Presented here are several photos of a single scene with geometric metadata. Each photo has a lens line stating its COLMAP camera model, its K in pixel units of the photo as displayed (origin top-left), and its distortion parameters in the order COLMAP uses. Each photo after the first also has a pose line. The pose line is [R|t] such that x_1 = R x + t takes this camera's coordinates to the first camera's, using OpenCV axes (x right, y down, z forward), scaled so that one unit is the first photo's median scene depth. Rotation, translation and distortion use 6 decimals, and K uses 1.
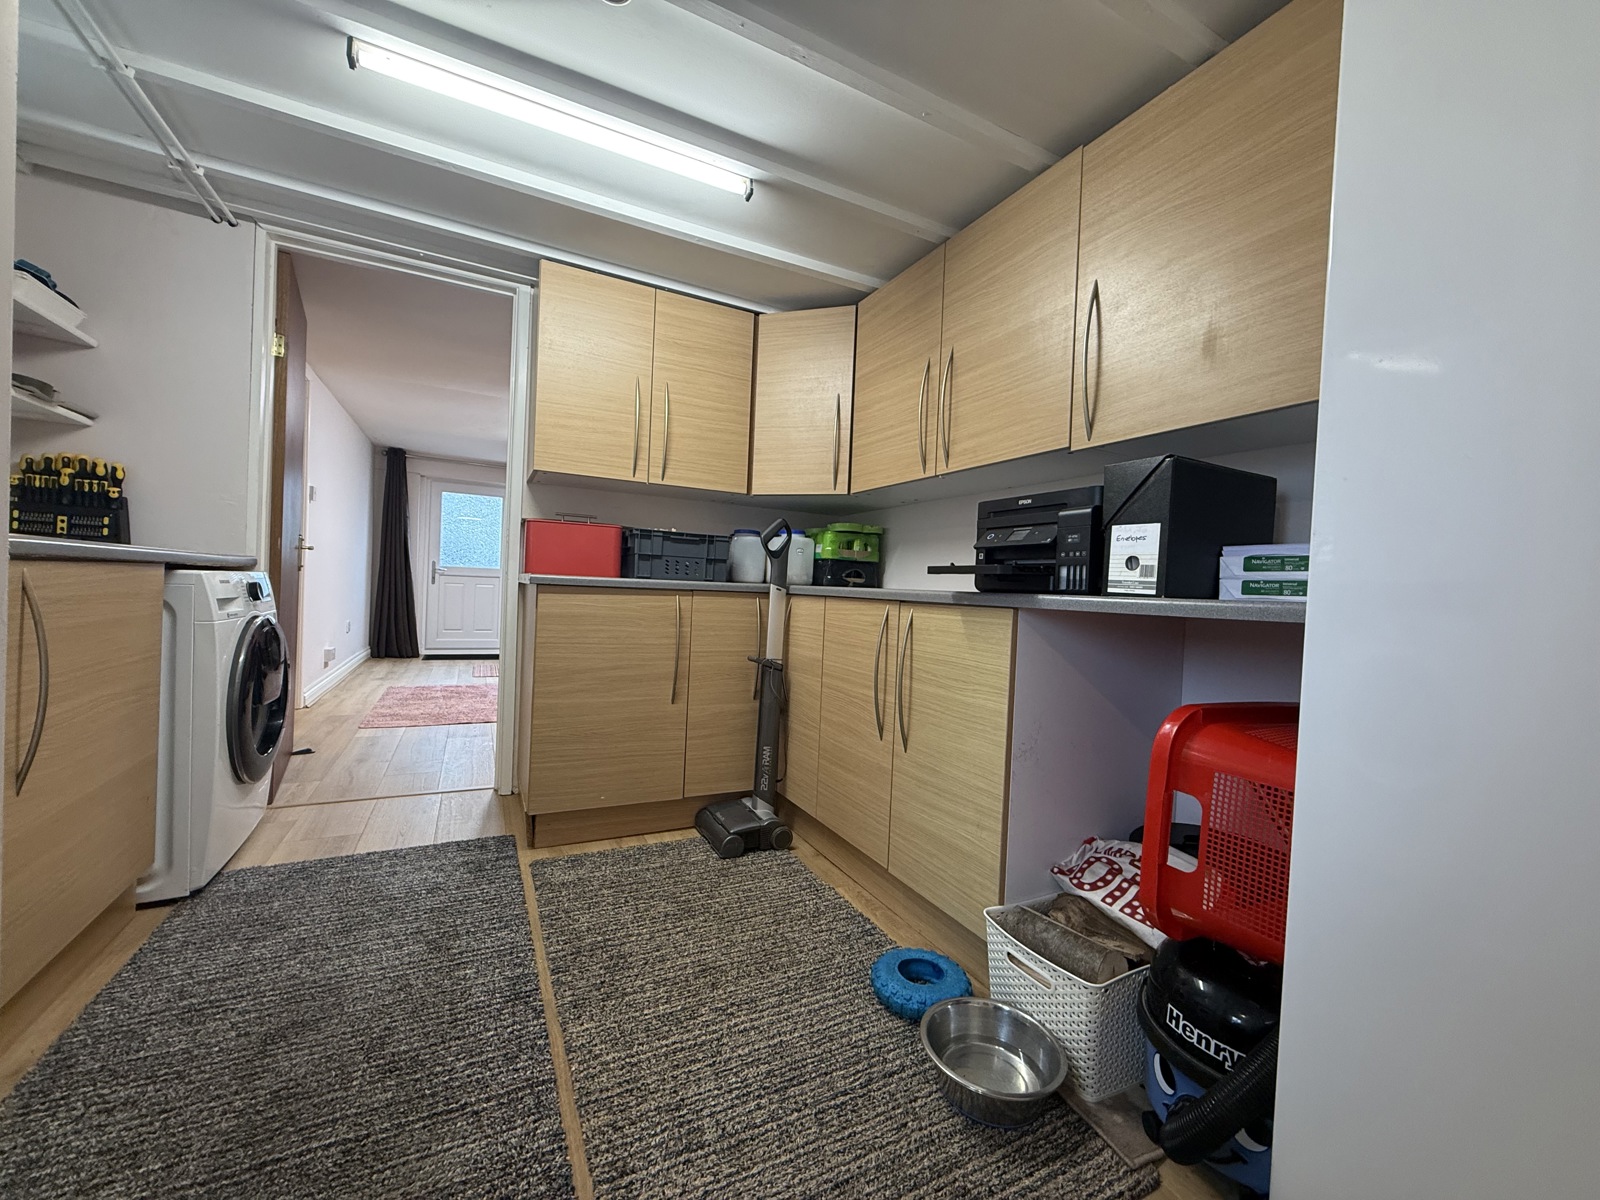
lens RADIAL K [[634.6, 0, 797.4], [0, 634.6, 600.9], [0, 0, 1]] dist [-0.000063, 0.000202]
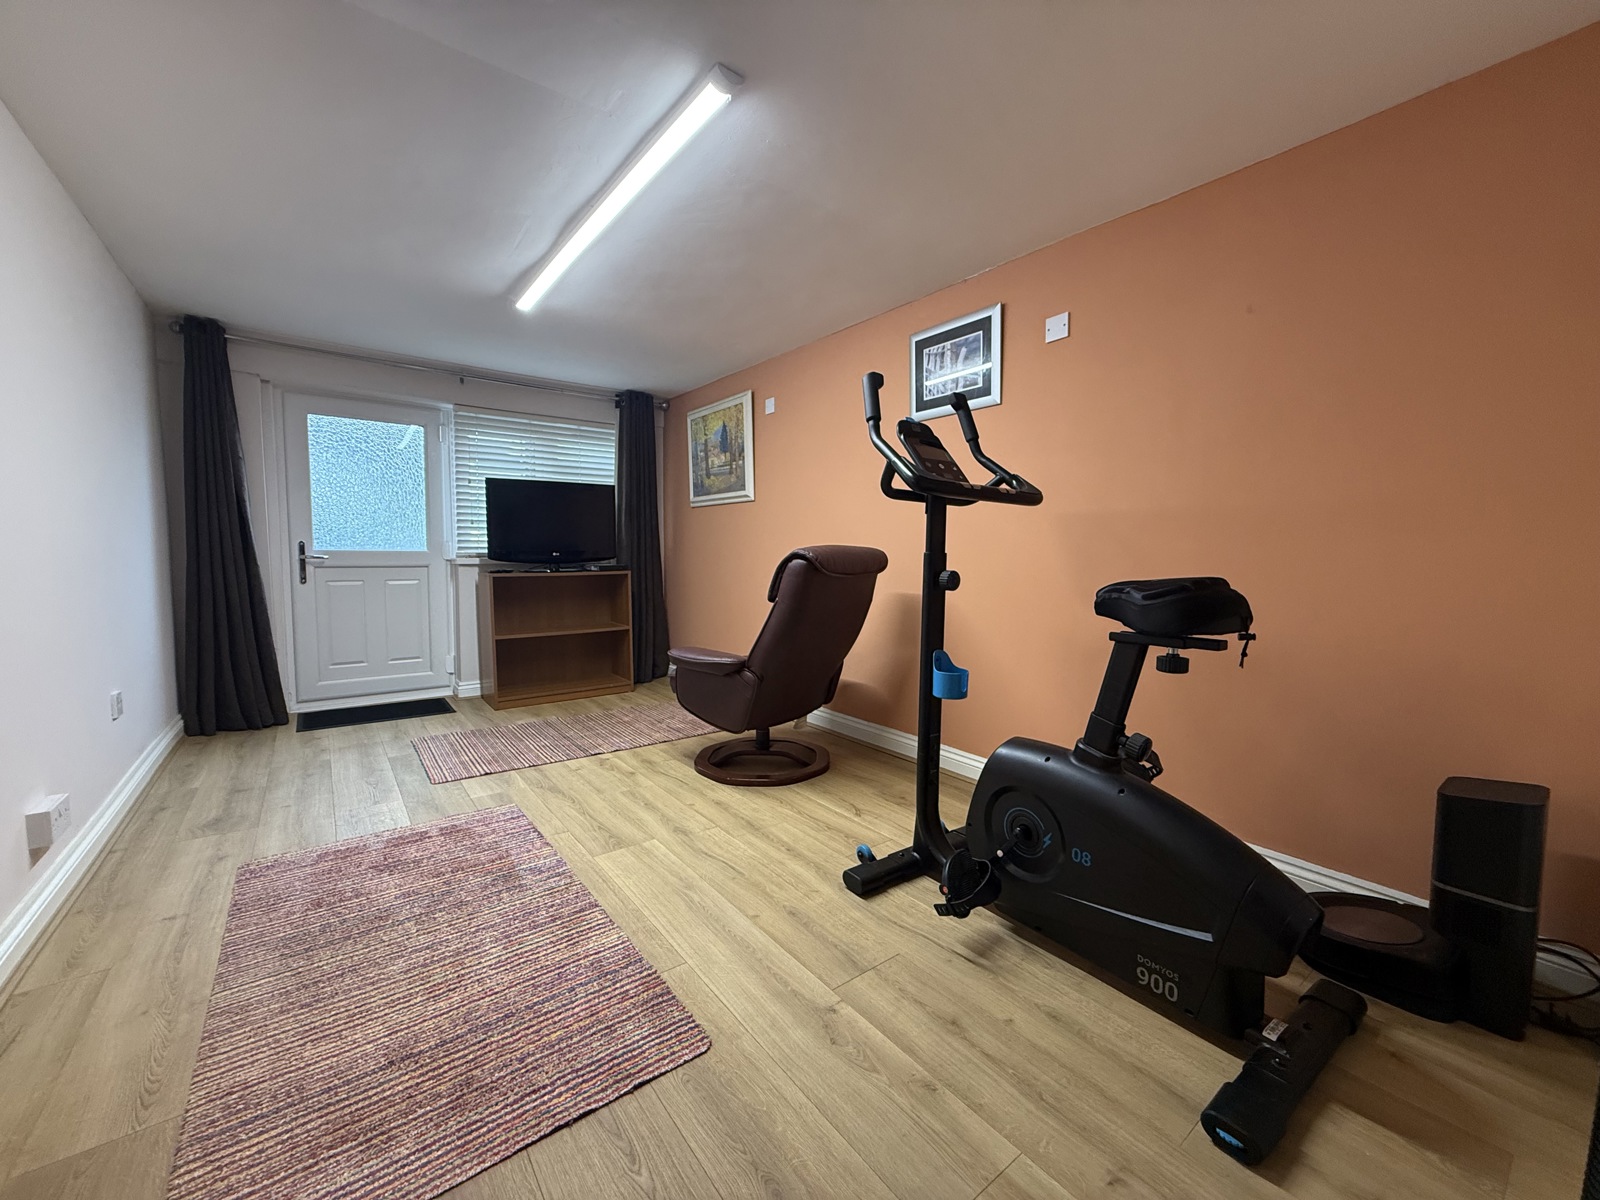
lens RADIAL K [[634.6, 0, 797.4], [0, 634.6, 600.9], [0, 0, 1]] dist [-0.000063, 0.000202]
pose [[0.983692, -0.047993, 0.173337, -0.260802], [0.037038, 0.997139, 0.065892, -0.033357], [-0.176003, -0.058398, 0.982656, 0.402170]]
